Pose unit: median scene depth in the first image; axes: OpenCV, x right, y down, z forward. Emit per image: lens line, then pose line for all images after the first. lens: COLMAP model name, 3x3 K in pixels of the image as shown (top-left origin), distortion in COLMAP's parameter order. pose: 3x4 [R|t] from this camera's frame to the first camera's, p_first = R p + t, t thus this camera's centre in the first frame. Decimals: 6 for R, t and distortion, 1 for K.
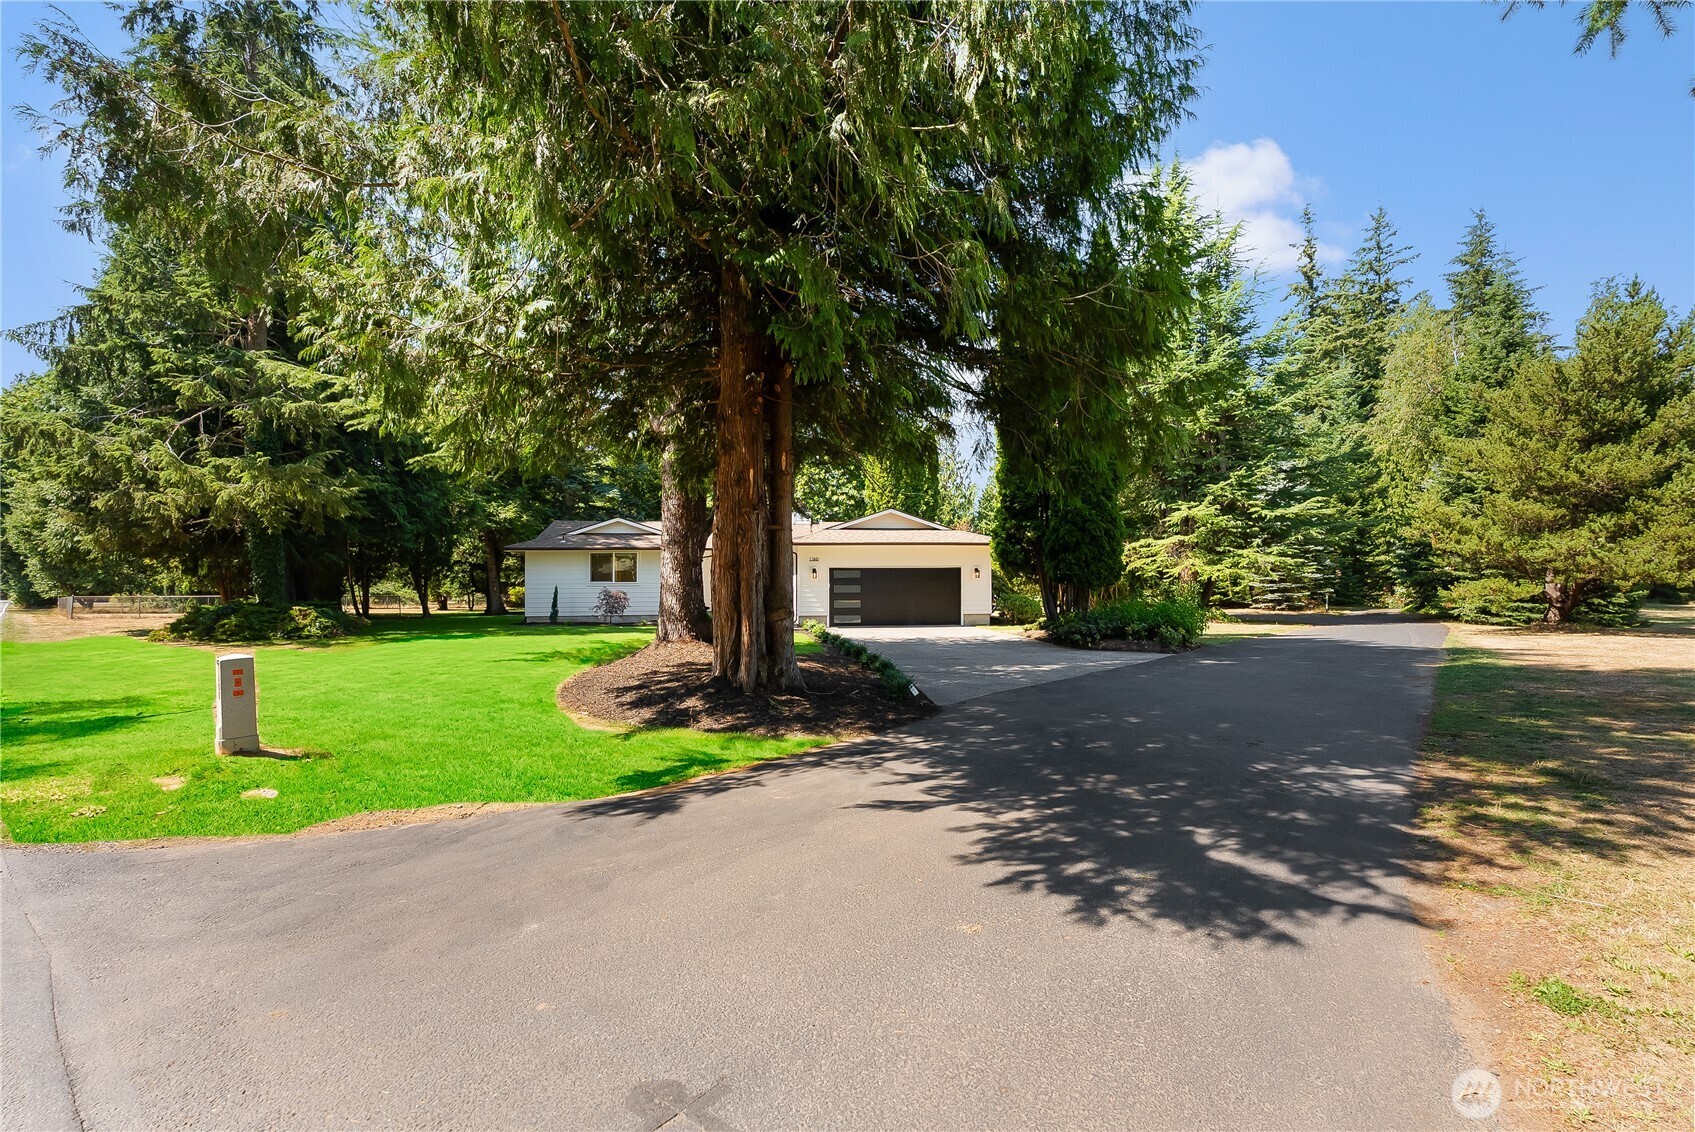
lens RADIAL K [[782.2, 0, 853.2], [0, 782.2, 591.8], [0, 0, 1]] dist [-0.002632, -0.000360]
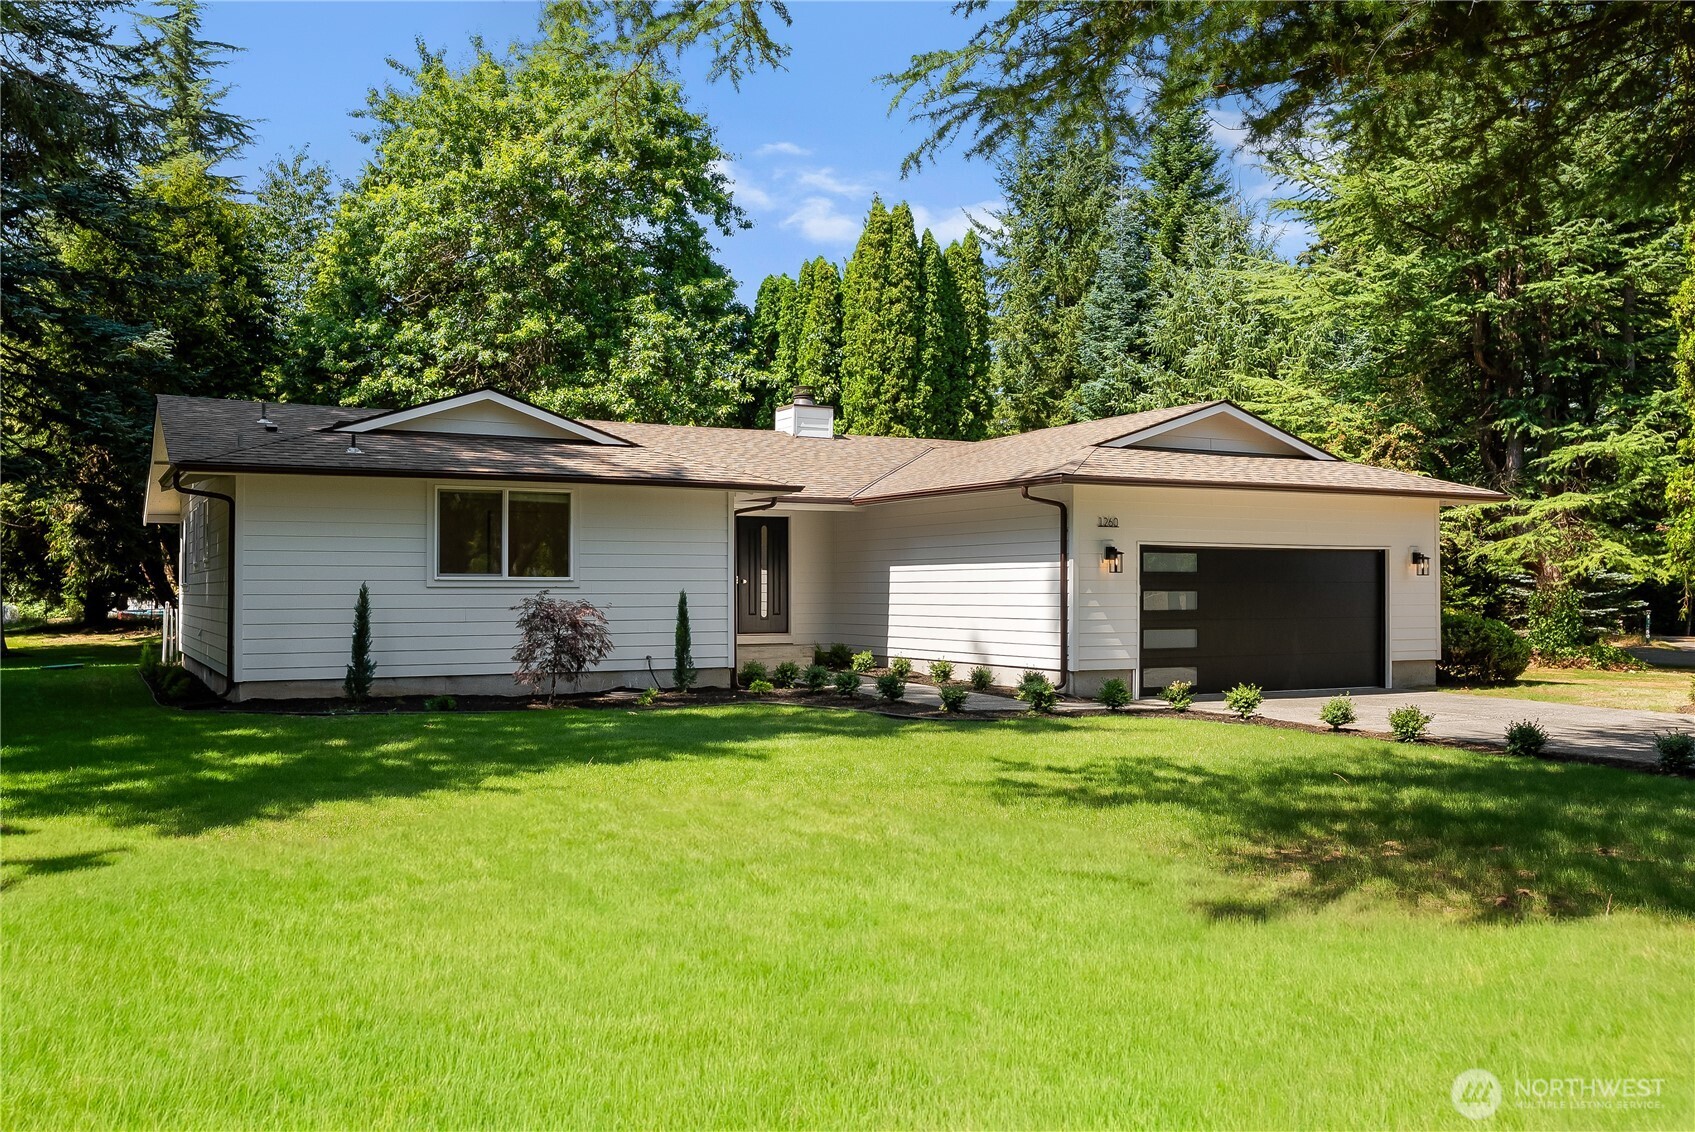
lens RADIAL K [[1460.7, 0, 847.5], [0, 1460.7, 566.0], [0, 0, 1]] dist [0.003557, 0.001770]
pose [[0.936436, 0.013809, 0.350565, -0.406954], [-0.006570, 0.999740, -0.021829, -0.003678], [-0.350776, 0.018138, 0.936284, 0.368800]]
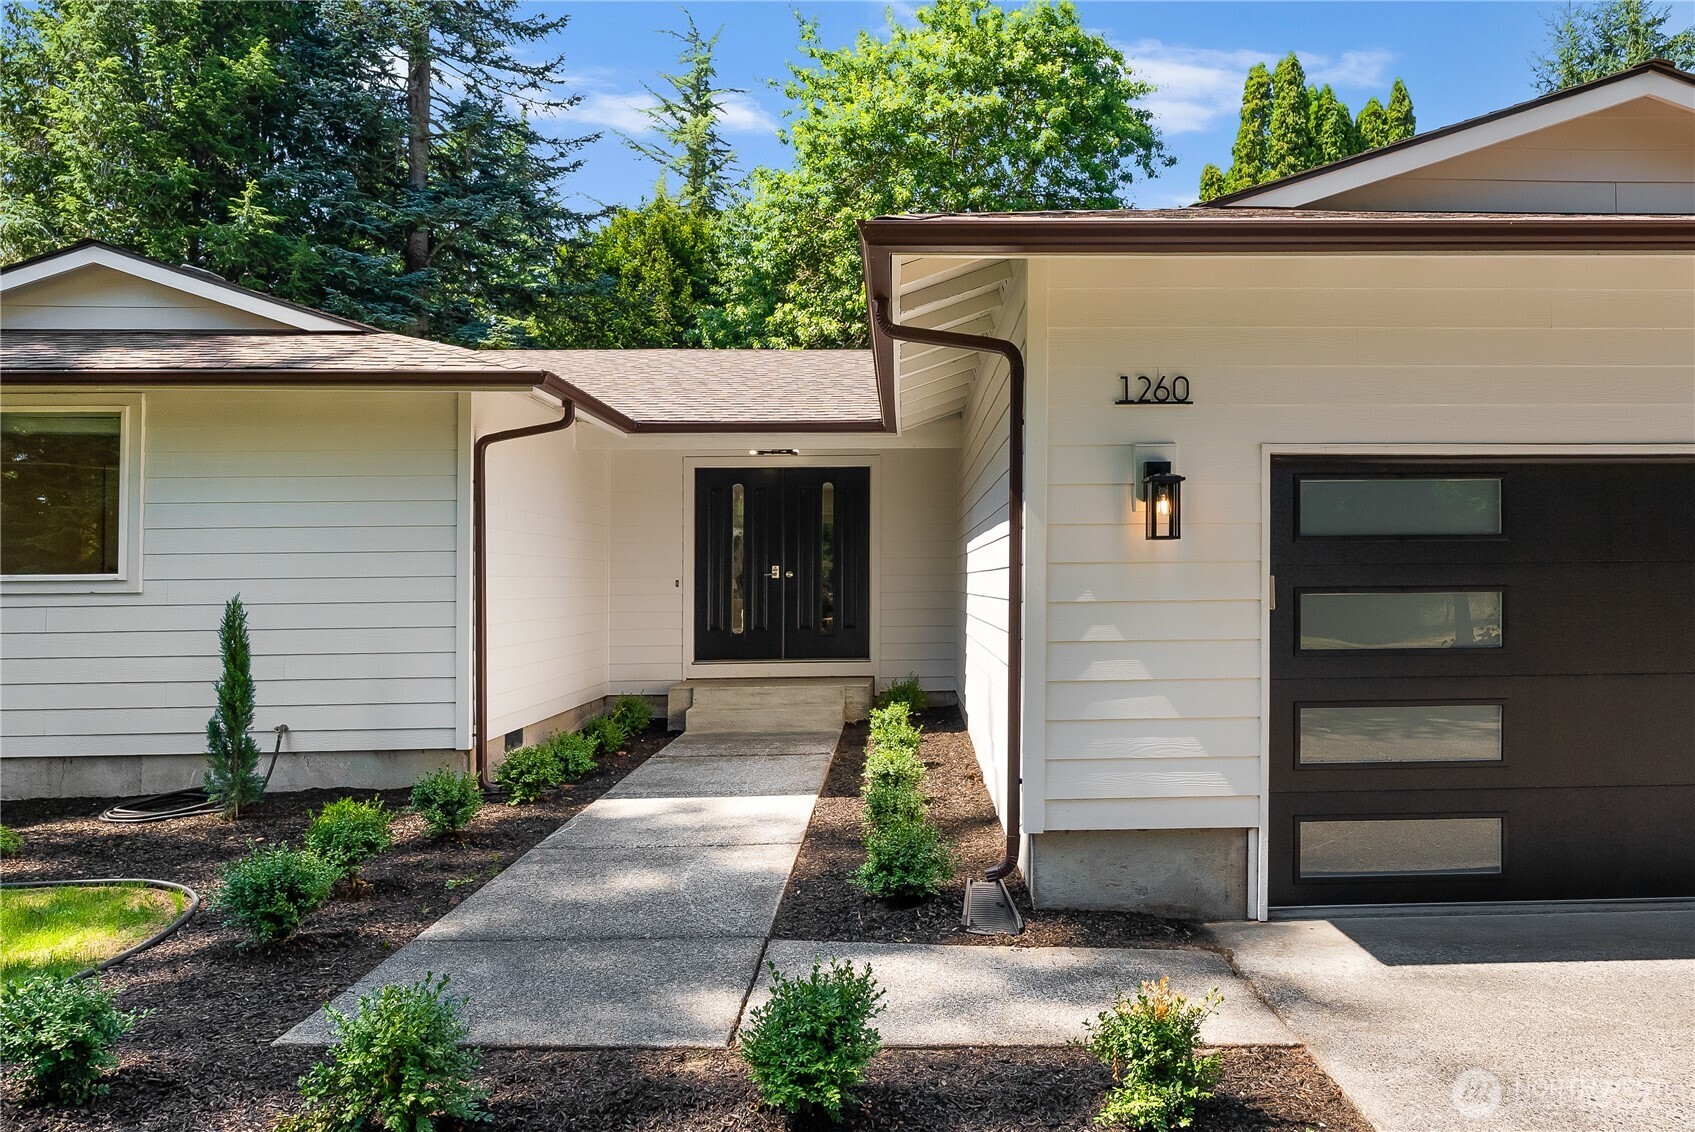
lens RADIAL K [[1262.3, 0, 847.7], [0, 1262.3, 590.2], [0, 0, 1]] dist [-0.002218, 0.001462]
pose [[0.996086, -0.002229, -0.088359, -0.079264], [0.002608, 0.999988, 0.004172, -0.009434], [0.088349, -0.004386, 0.996080, 0.769168]]
